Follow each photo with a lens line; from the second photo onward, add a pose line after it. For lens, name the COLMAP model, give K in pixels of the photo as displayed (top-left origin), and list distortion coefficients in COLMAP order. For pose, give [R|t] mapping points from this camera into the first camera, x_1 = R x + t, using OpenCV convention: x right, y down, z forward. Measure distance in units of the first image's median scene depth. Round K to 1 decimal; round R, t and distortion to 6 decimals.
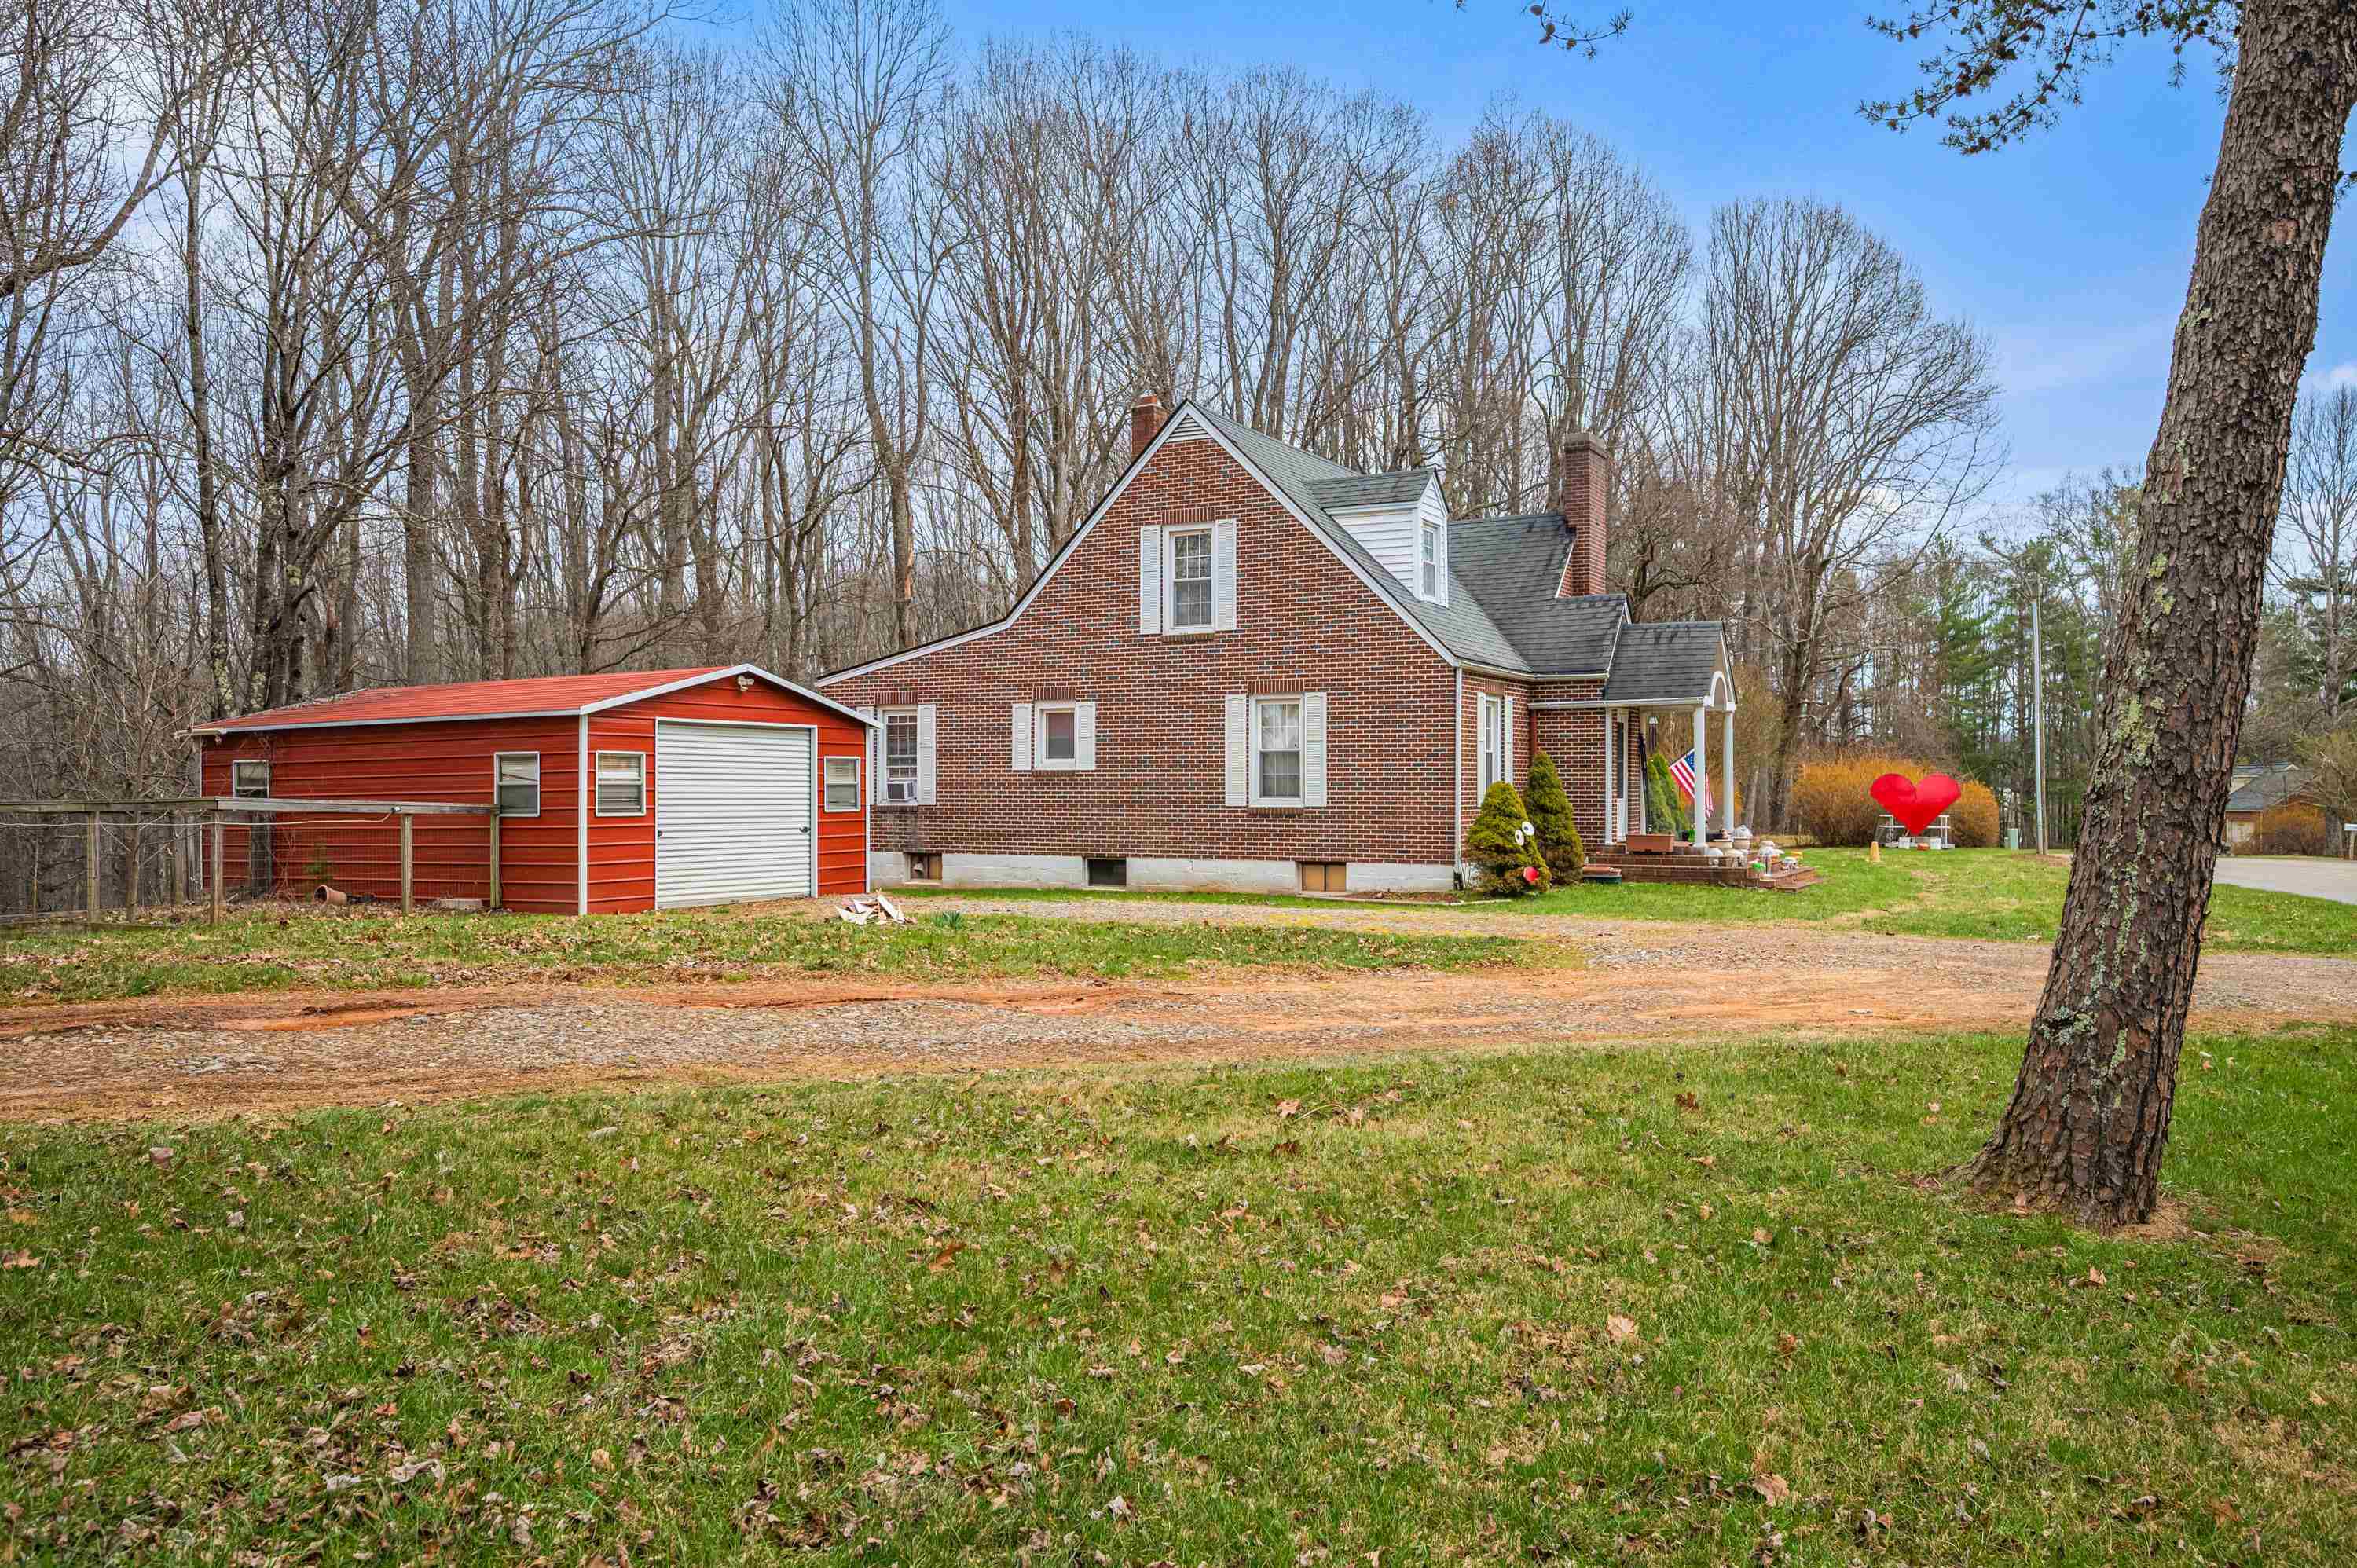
lens RADIAL K [[1721.2, 0, 1178.5], [0, 1721.2, 784.0], [0, 0, 1]] dist [0.020650, 0.000300]
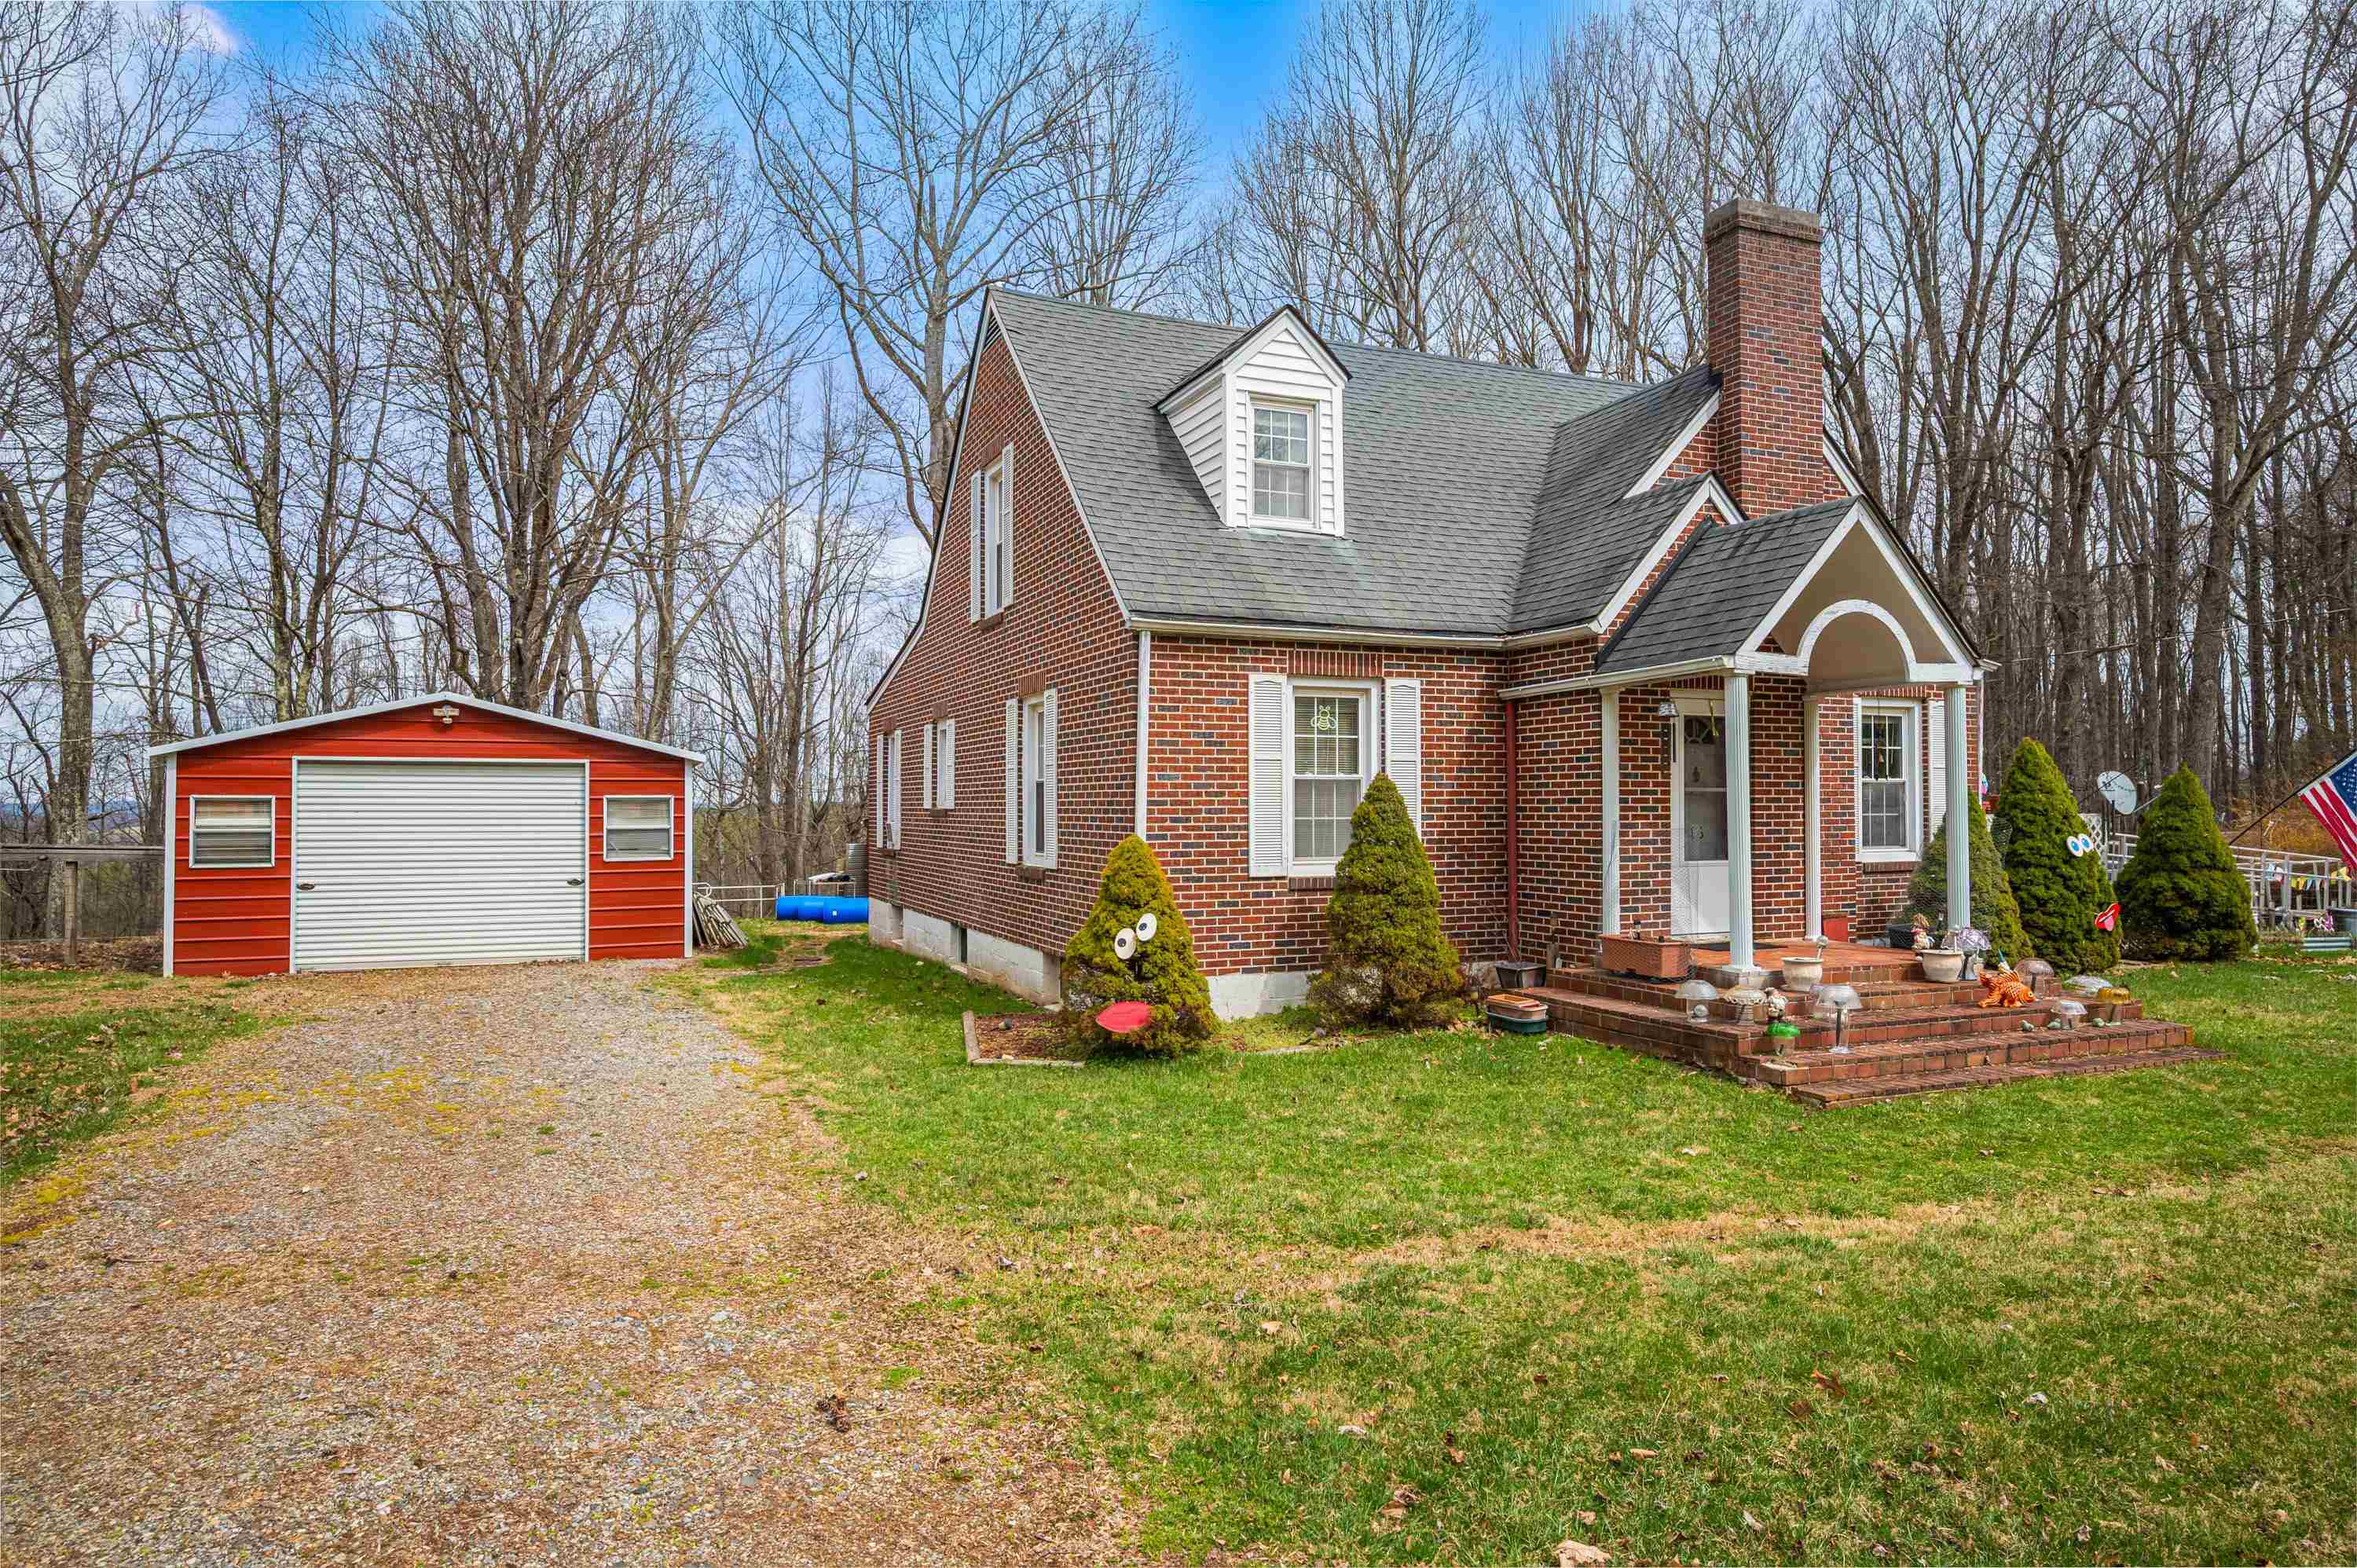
lens RADIAL K [[1398.8, 0, 1178.5], [0, 1398.8, 784.0], [0, 0, 1]] dist [-0.000352, -0.001621]
pose [[0.781348, -0.013199, -0.623956, 0.500342], [0.002886, 0.999842, -0.017536, -0.010267], [0.624089, 0.011901, 0.781263, 0.716054]]
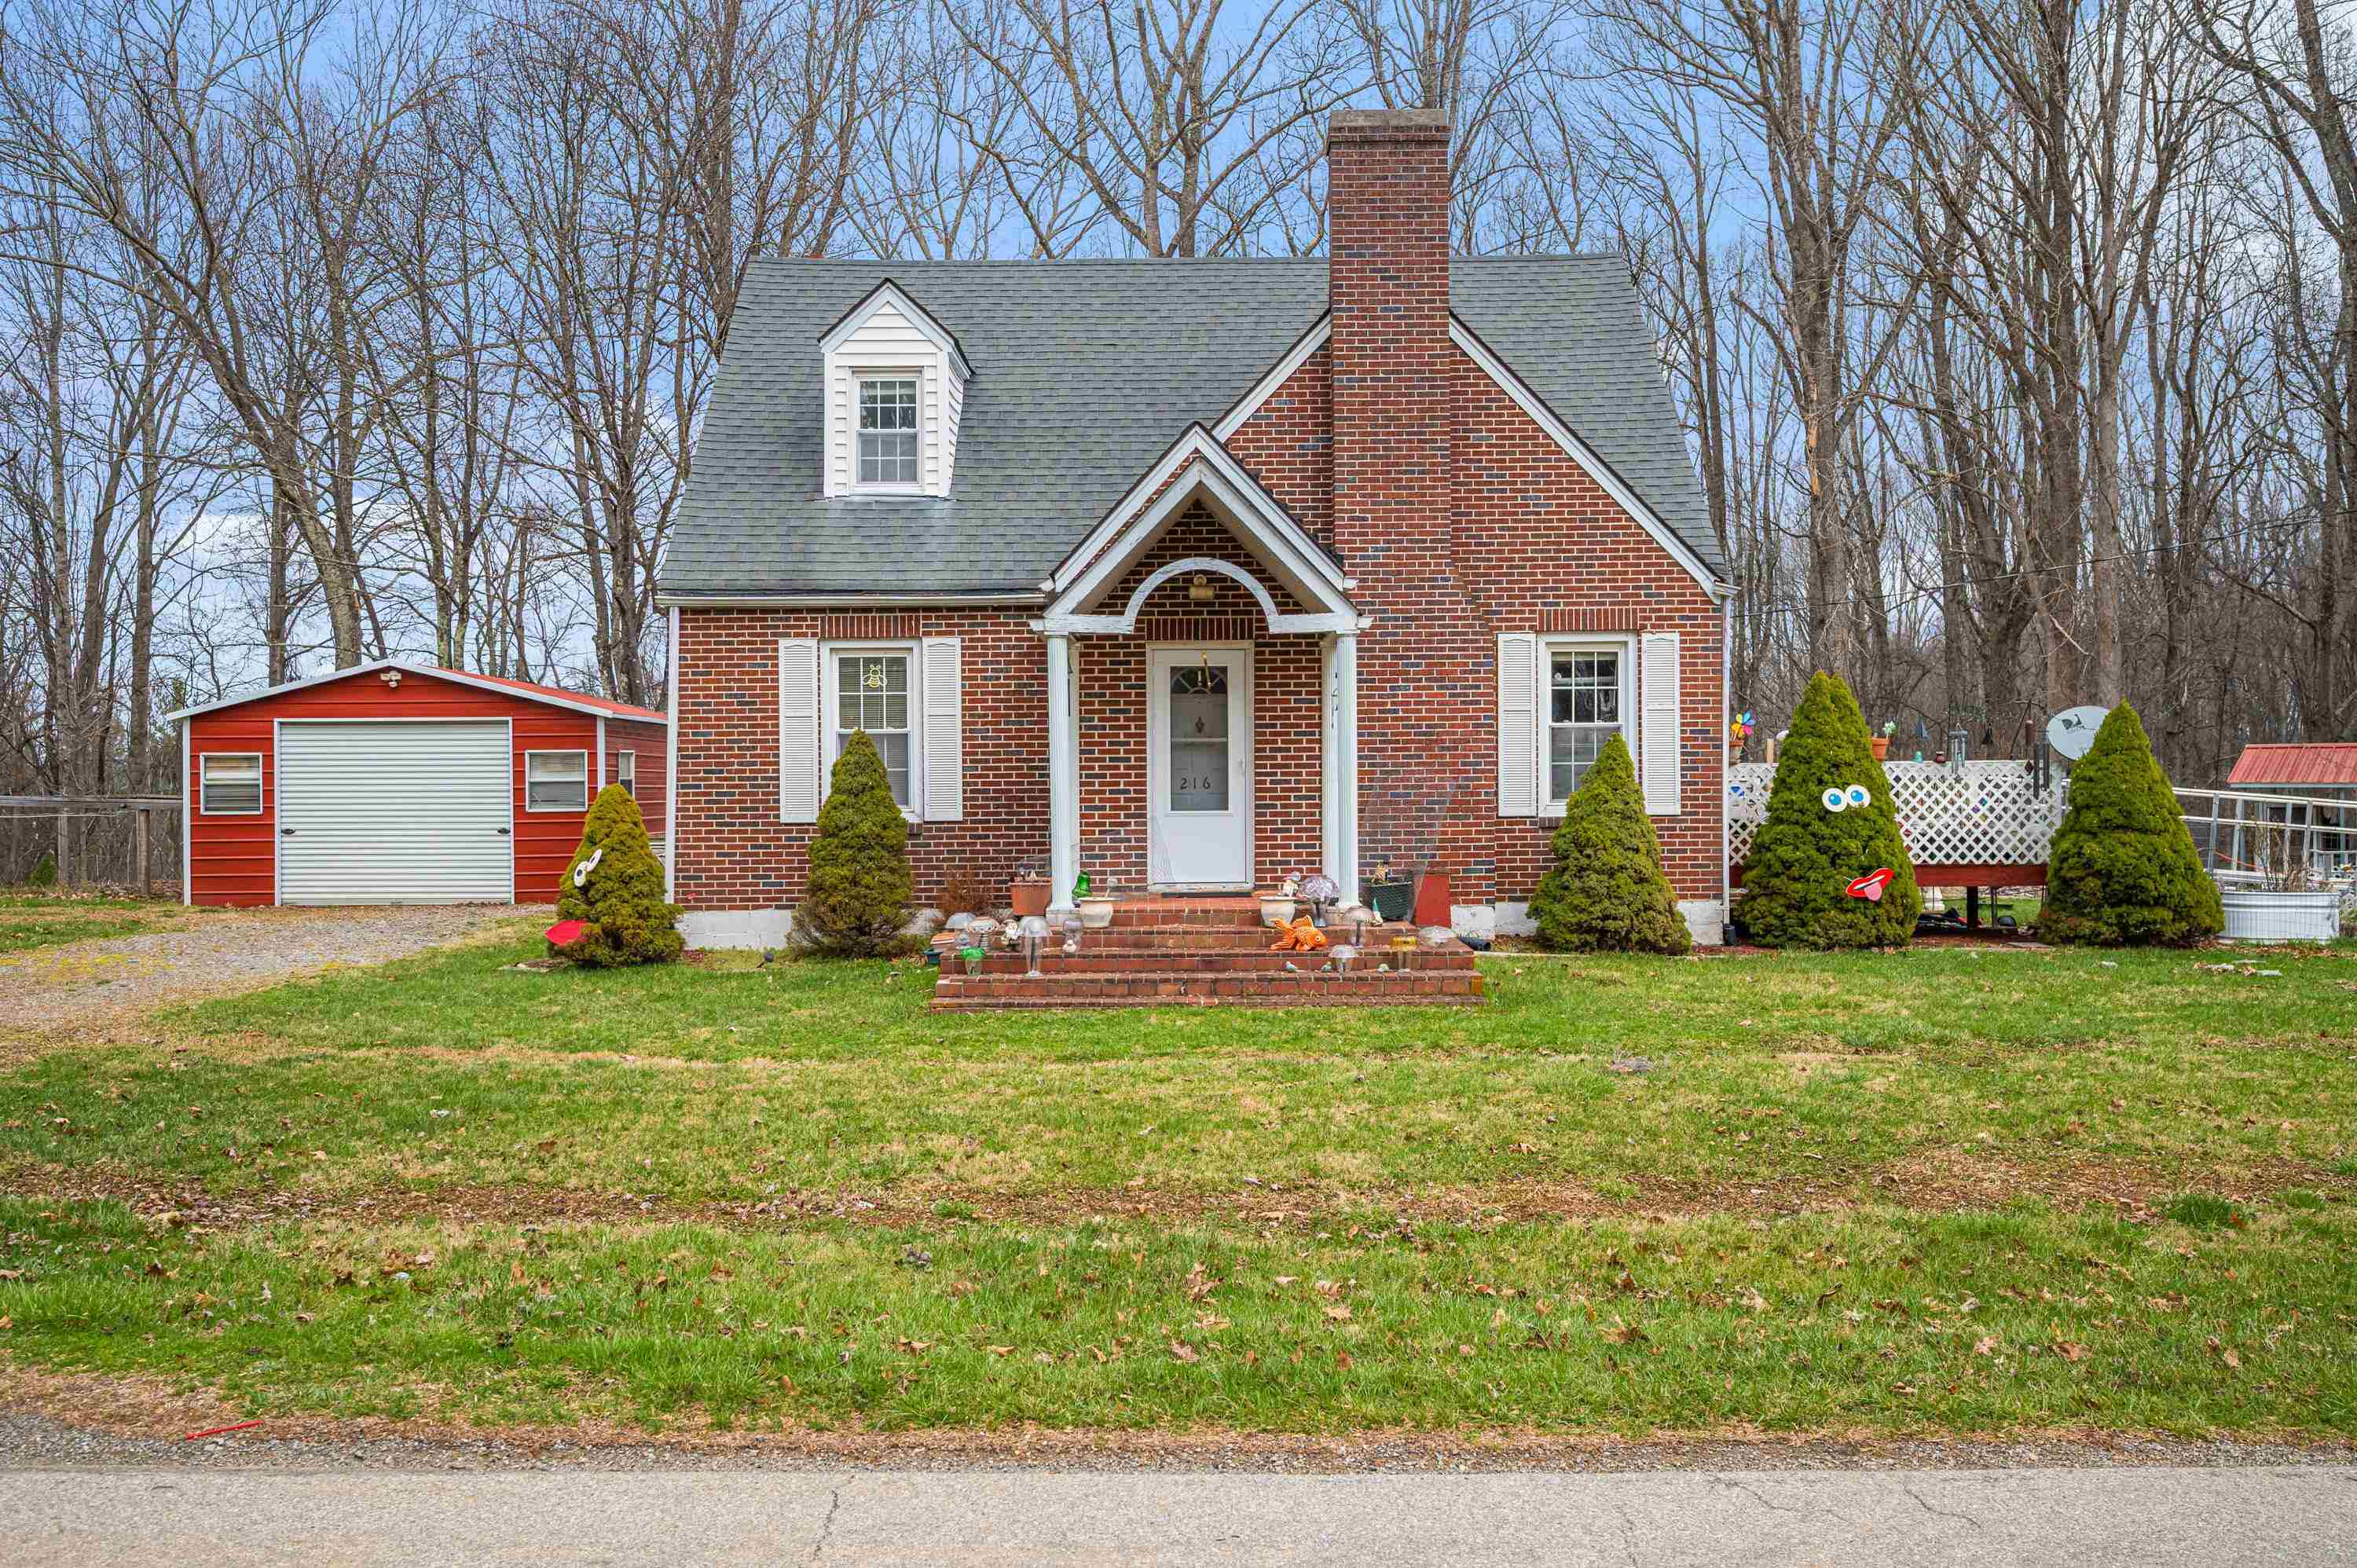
lens RADIAL K [[2018.5, 0, 1178.5], [0, 2018.5, 784.0], [0, 0, 1]] dist [0.004581, -0.001654]
pose [[0.488265, 0.005984, -0.872675, 1.002978], [0.008287, 0.999900, 0.011493, -0.008982], [0.872656, -0.012843, 0.488166, 0.875279]]
